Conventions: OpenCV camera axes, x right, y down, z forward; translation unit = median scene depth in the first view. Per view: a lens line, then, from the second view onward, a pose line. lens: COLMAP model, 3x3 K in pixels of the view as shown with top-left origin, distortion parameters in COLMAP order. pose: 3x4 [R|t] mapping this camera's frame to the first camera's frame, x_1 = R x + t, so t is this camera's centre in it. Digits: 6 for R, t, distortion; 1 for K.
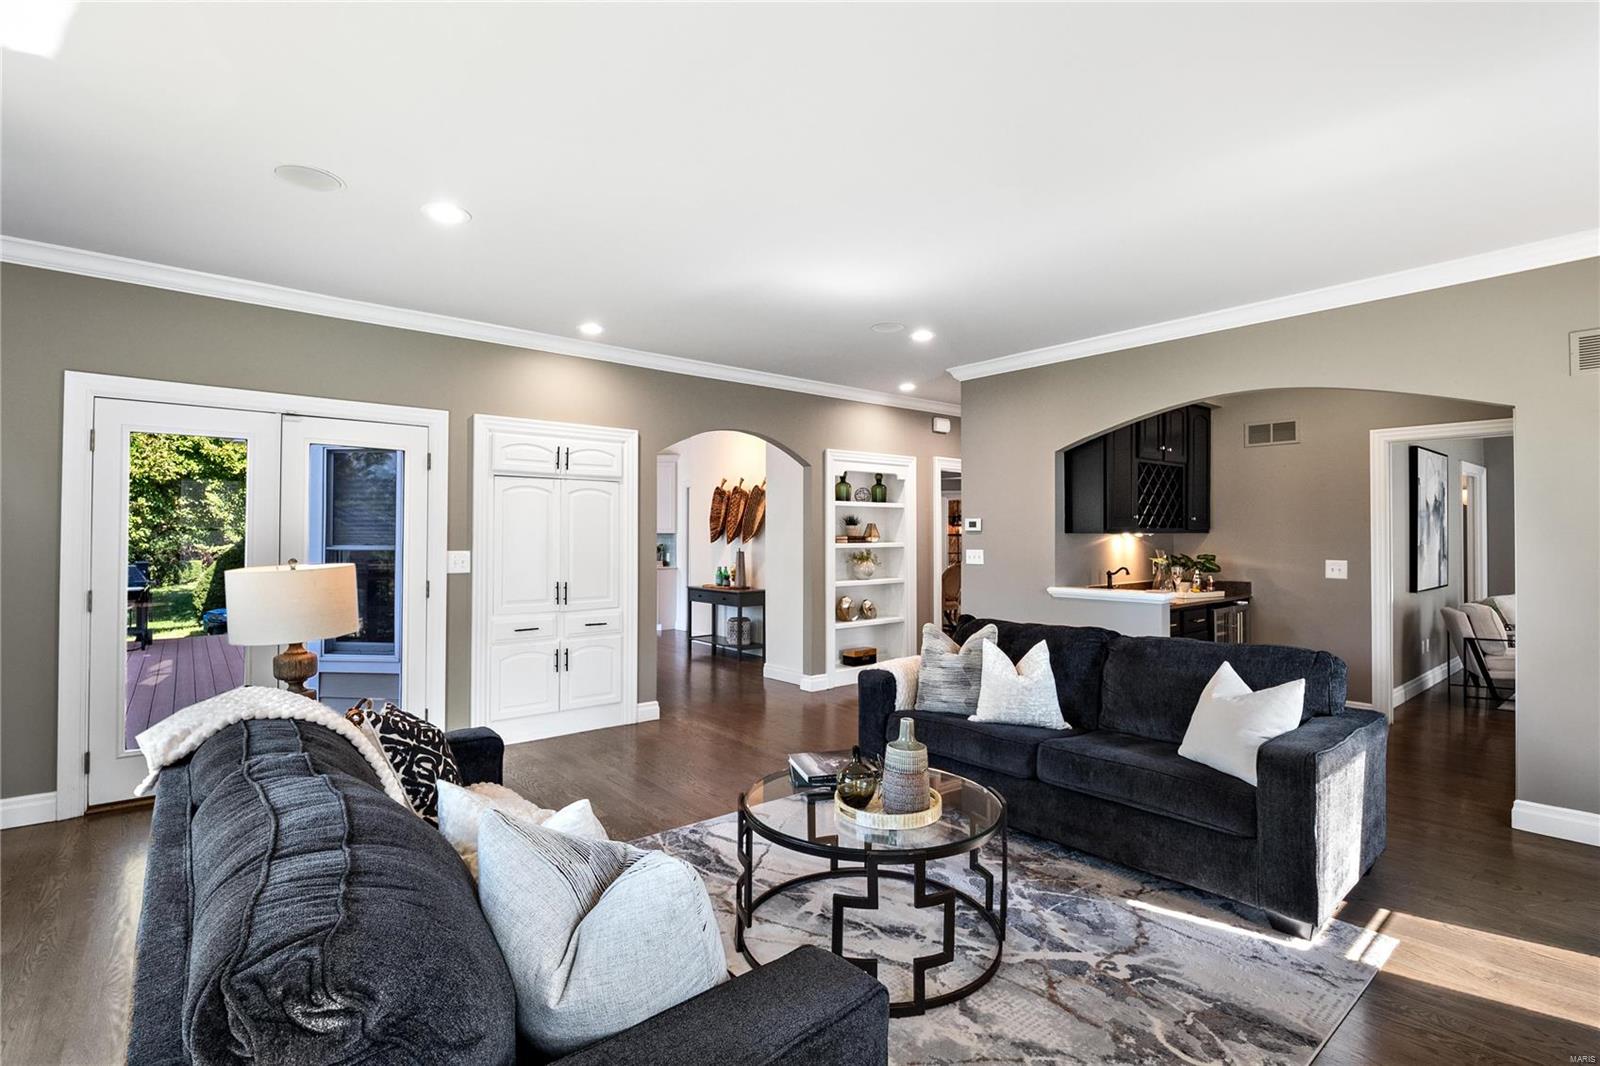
lens RADIAL K [[750.1, 0, 799.8], [0, 750.1, 530.4], [0, 0, 1]] dist [-0.010971, -0.001096]
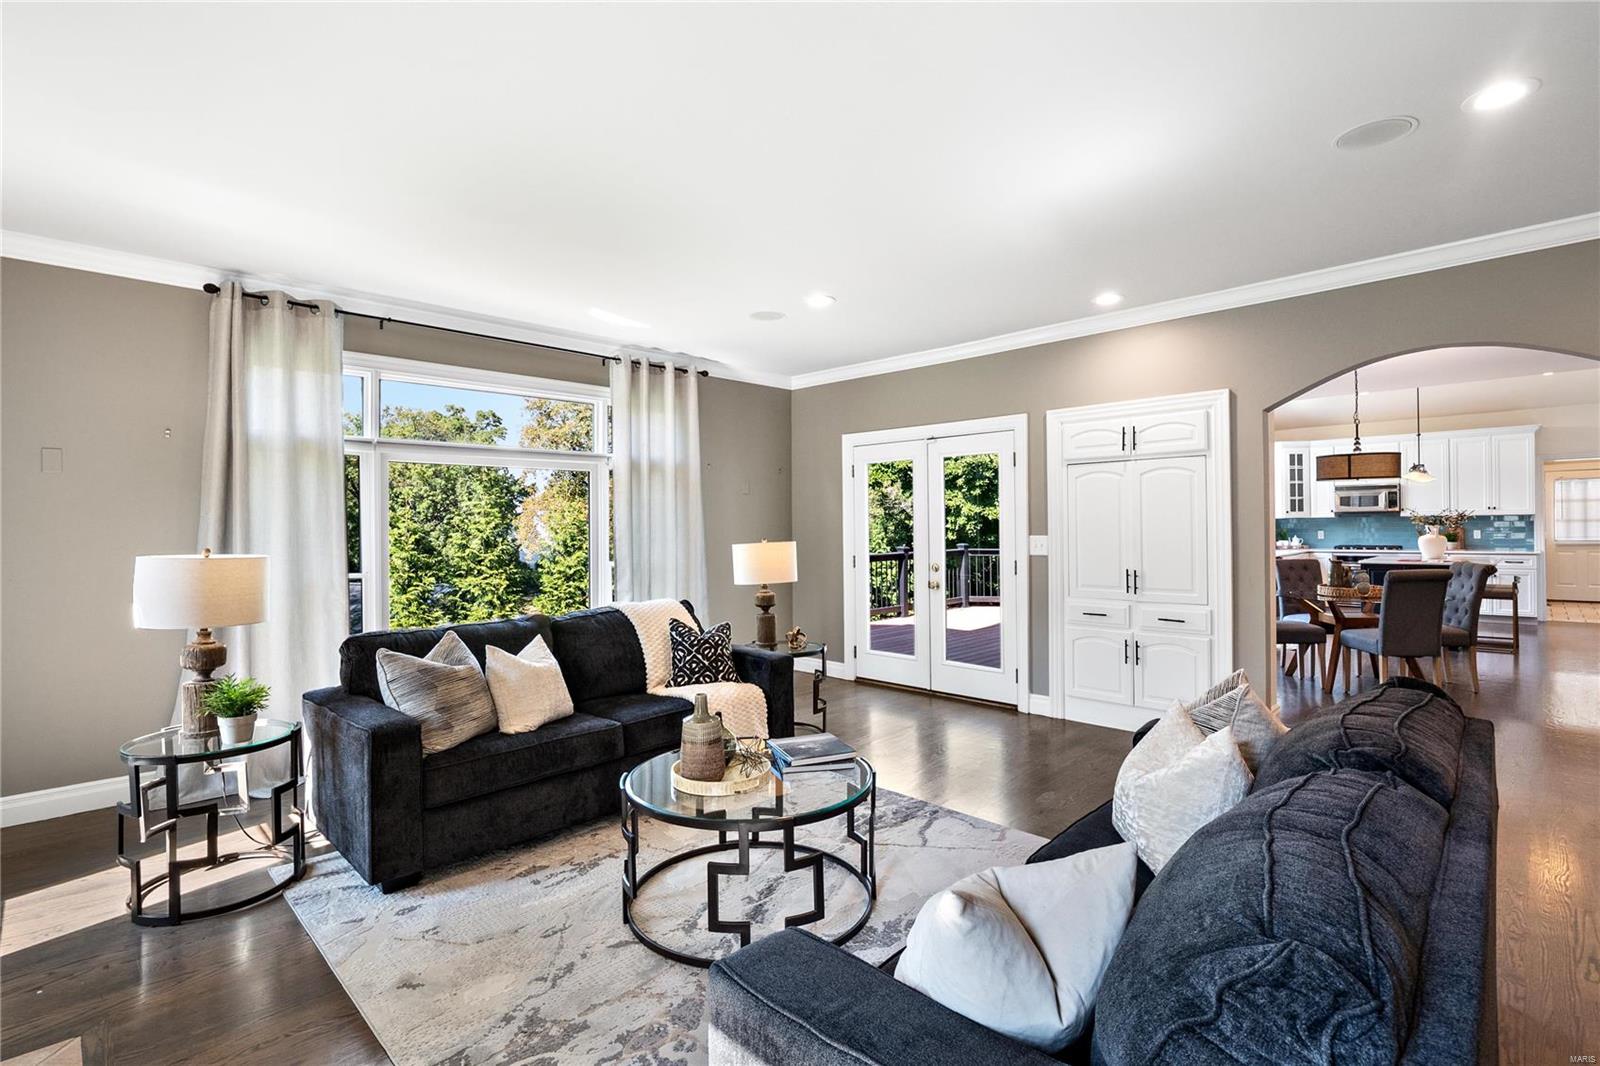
lens RADIAL K [[750.1, 0, 801.8], [0, 750.1, 529.8], [0, 0, 1]] dist [-0.010971, -0.001096]
pose [[0.104755, 0.003328, -0.994493, 0.622540], [0.018957, 0.999806, 0.005343, 0.006182], [0.994317, -0.019412, 0.104671, 0.526112]]
